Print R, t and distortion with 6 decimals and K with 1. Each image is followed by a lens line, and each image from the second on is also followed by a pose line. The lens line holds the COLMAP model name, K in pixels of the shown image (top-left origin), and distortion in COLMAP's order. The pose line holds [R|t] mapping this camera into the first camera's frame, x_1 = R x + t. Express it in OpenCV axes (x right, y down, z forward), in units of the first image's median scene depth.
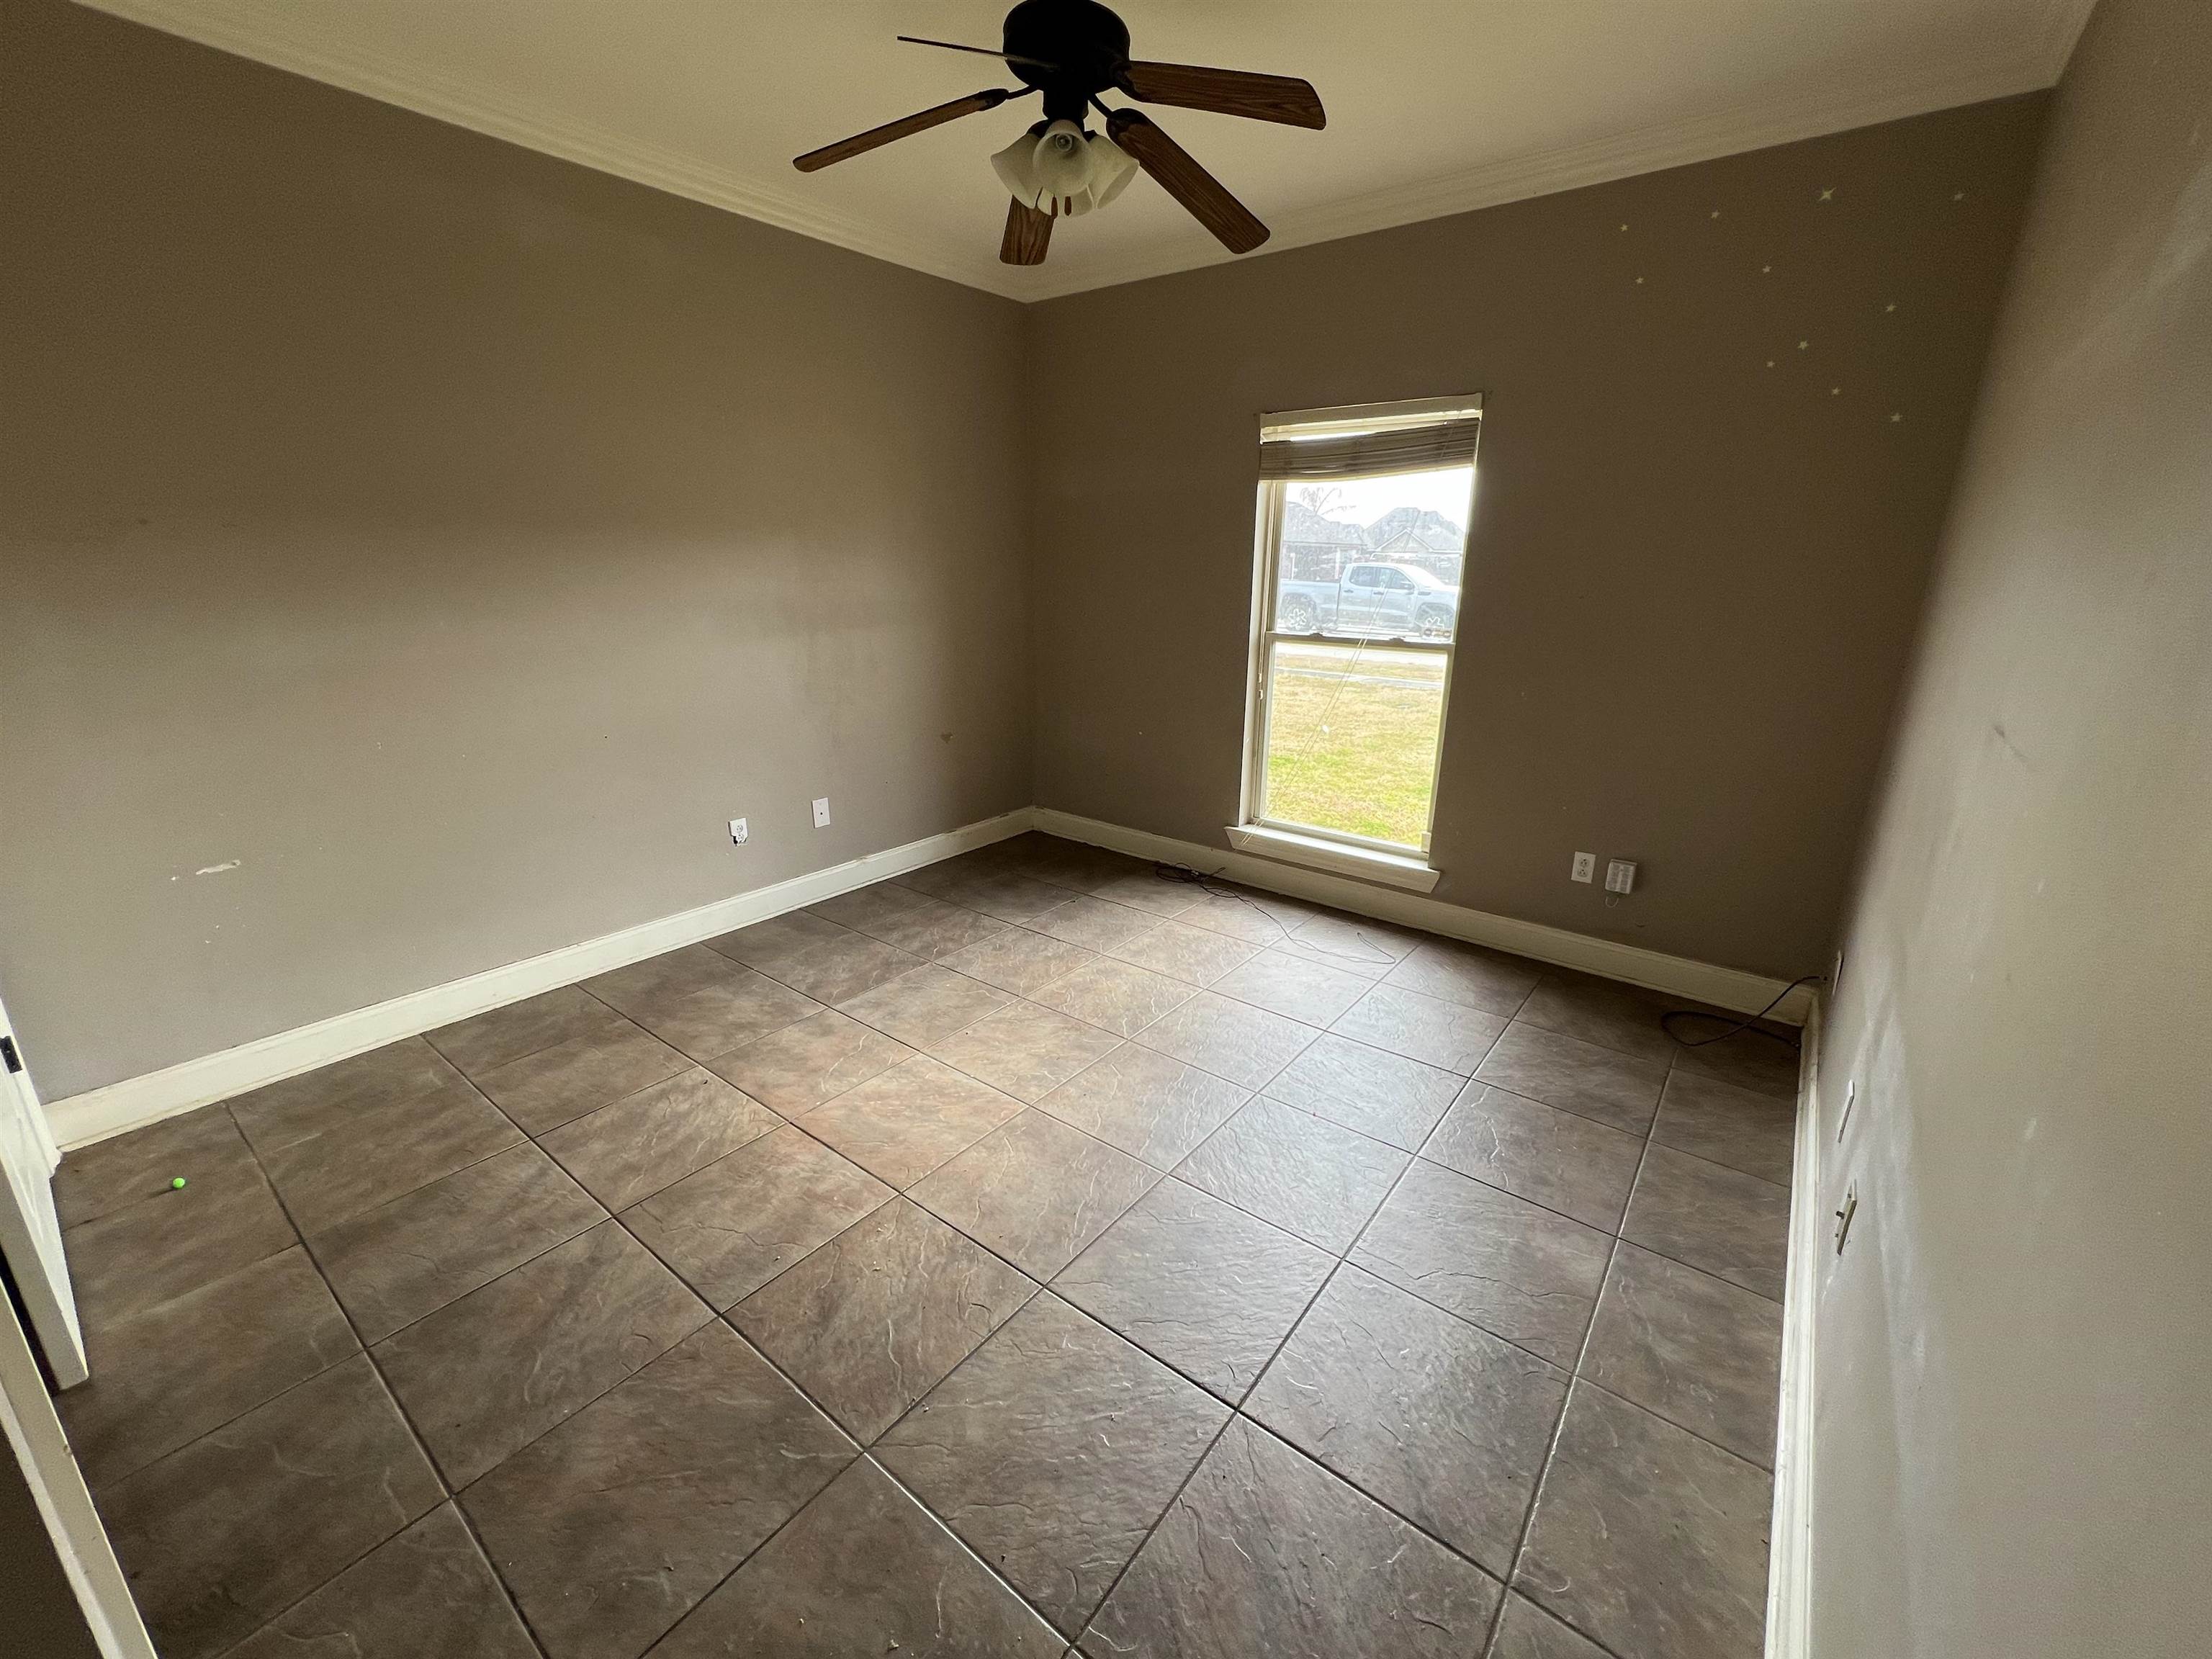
lens RADIAL K [[896.1, 0, 1108.1], [0, 896.1, 830.0], [0, 0, 1]] dist [-0.005727, 0.001817]
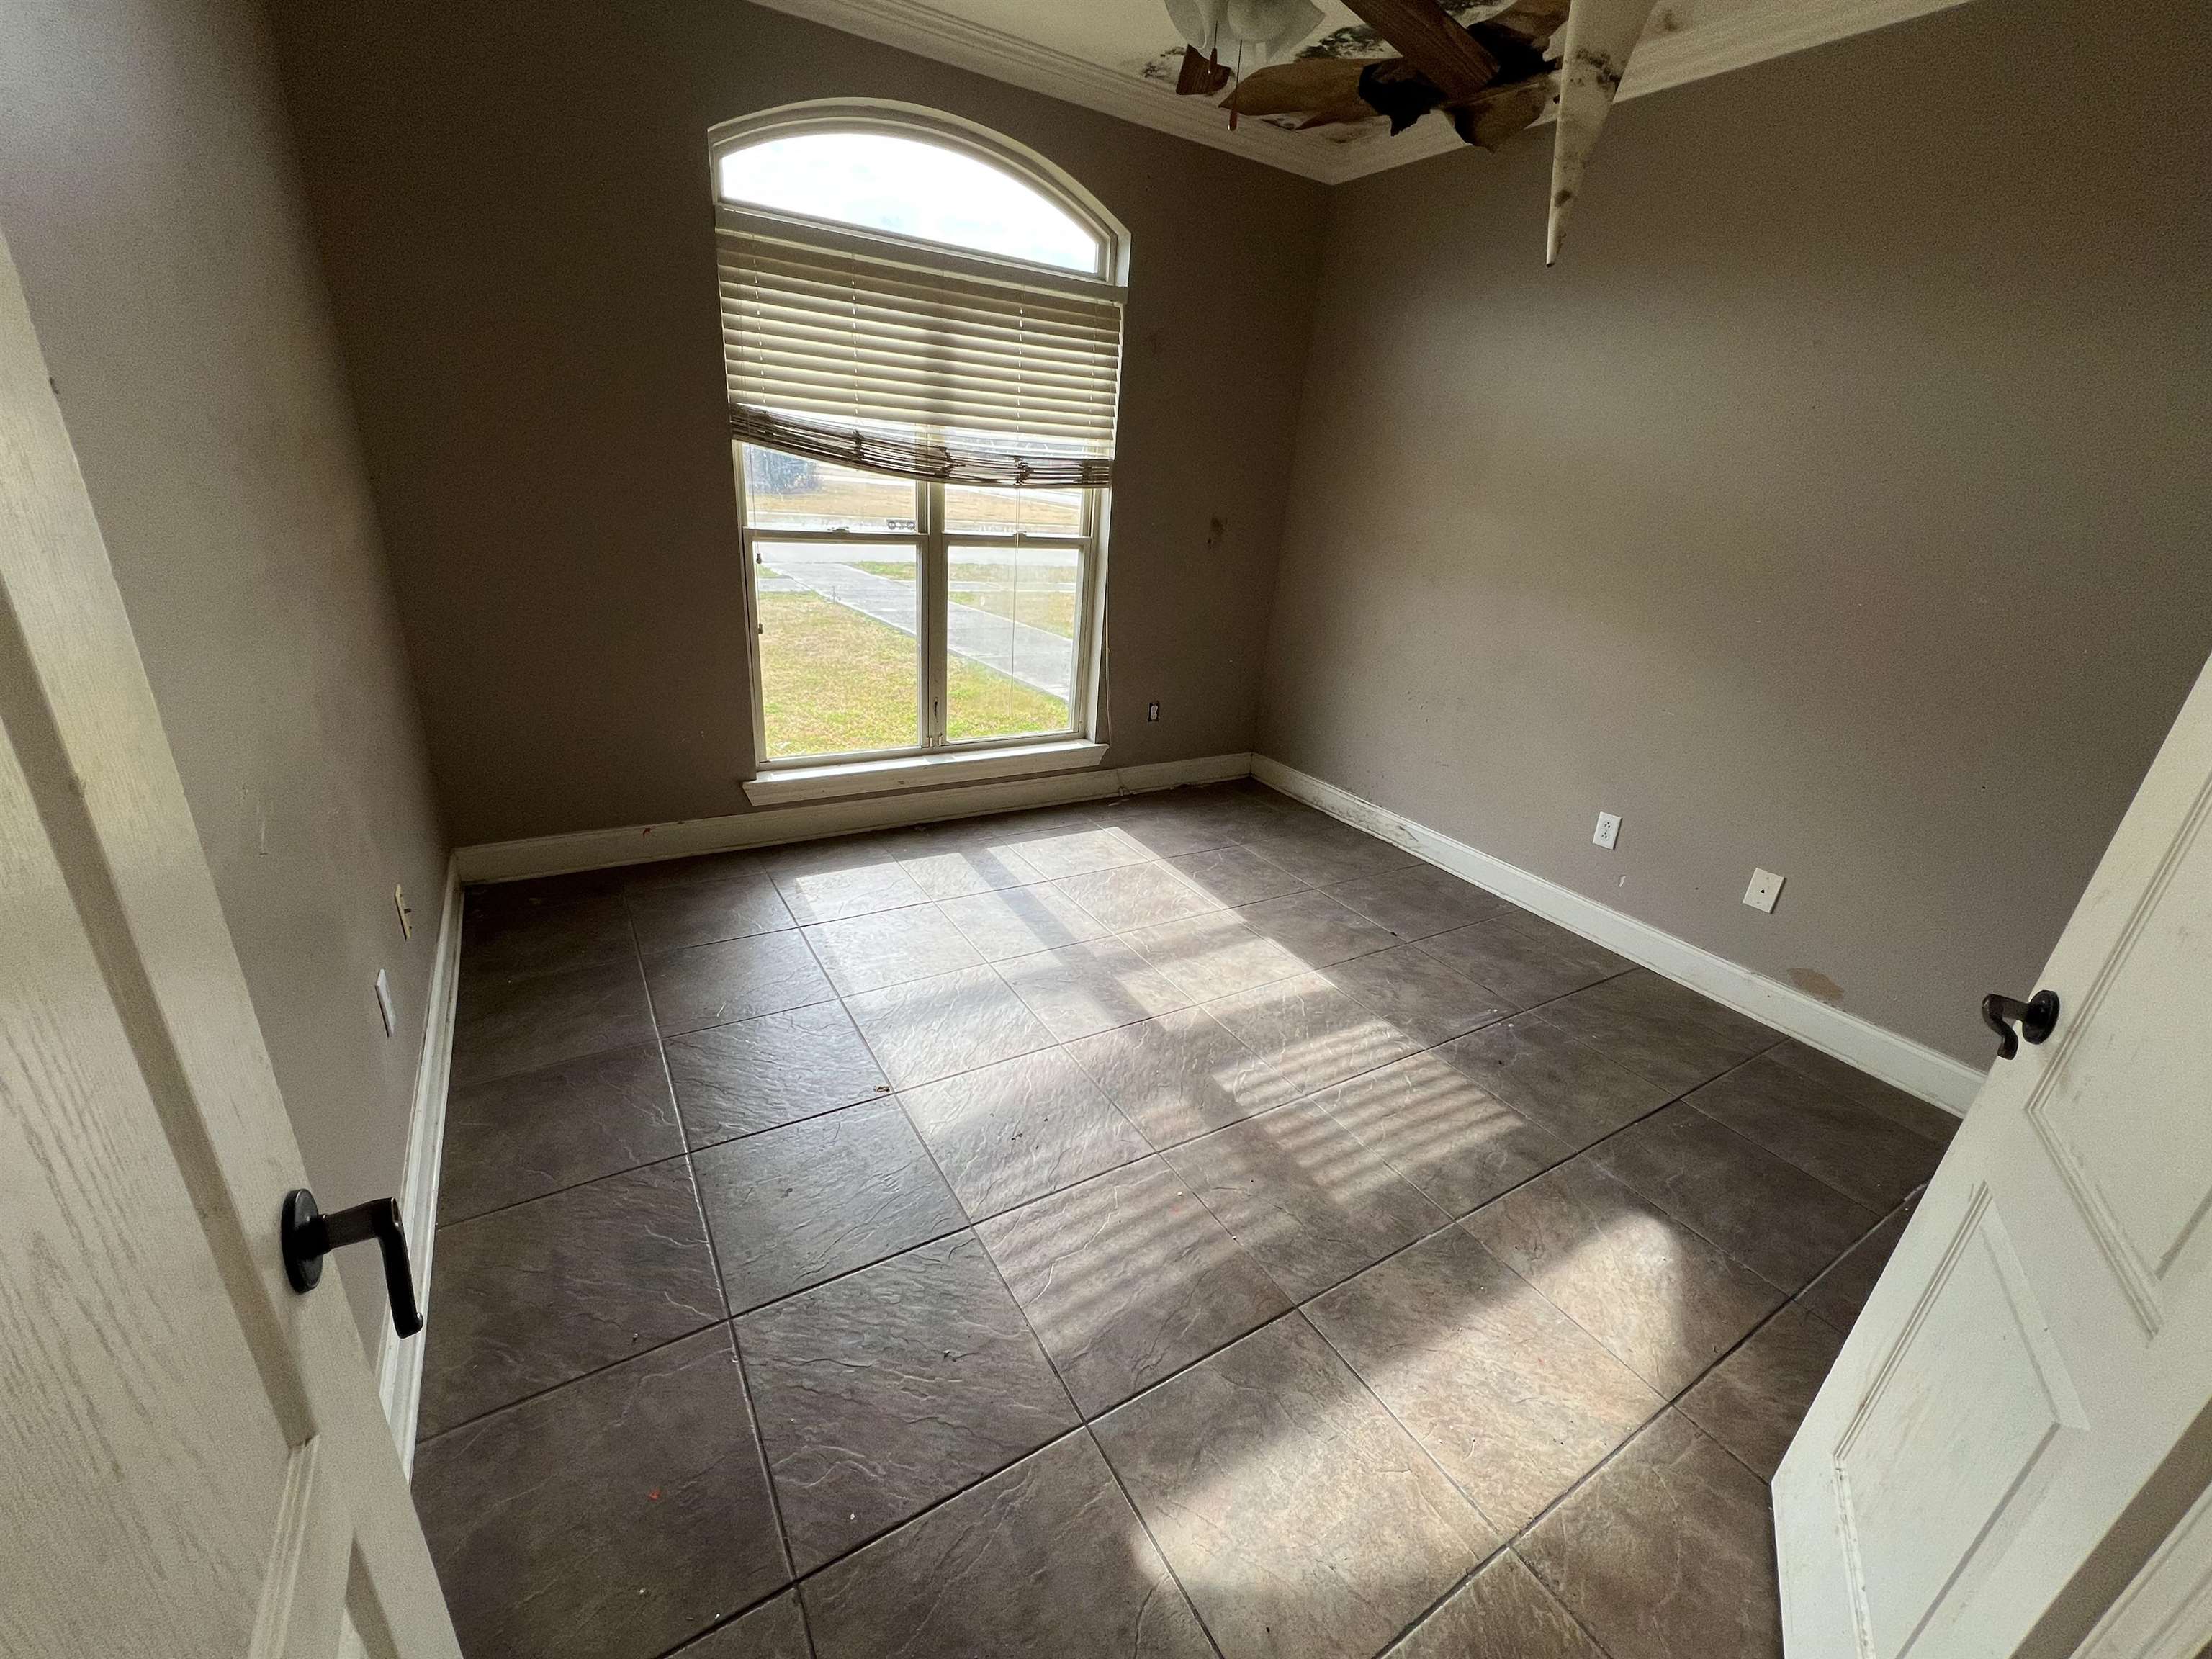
lens RADIAL K [[896.1, 0, 1103.3], [0, 896.1, 830.3], [0, 0, 1]] dist [-0.005727, 0.001817]
pose [[0.356035, -0.339331, 0.870686, -0.477271], [0.208235, 0.937122, 0.280073, -0.125369], [-0.910976, 0.081592, 0.404308, 0.409006]]
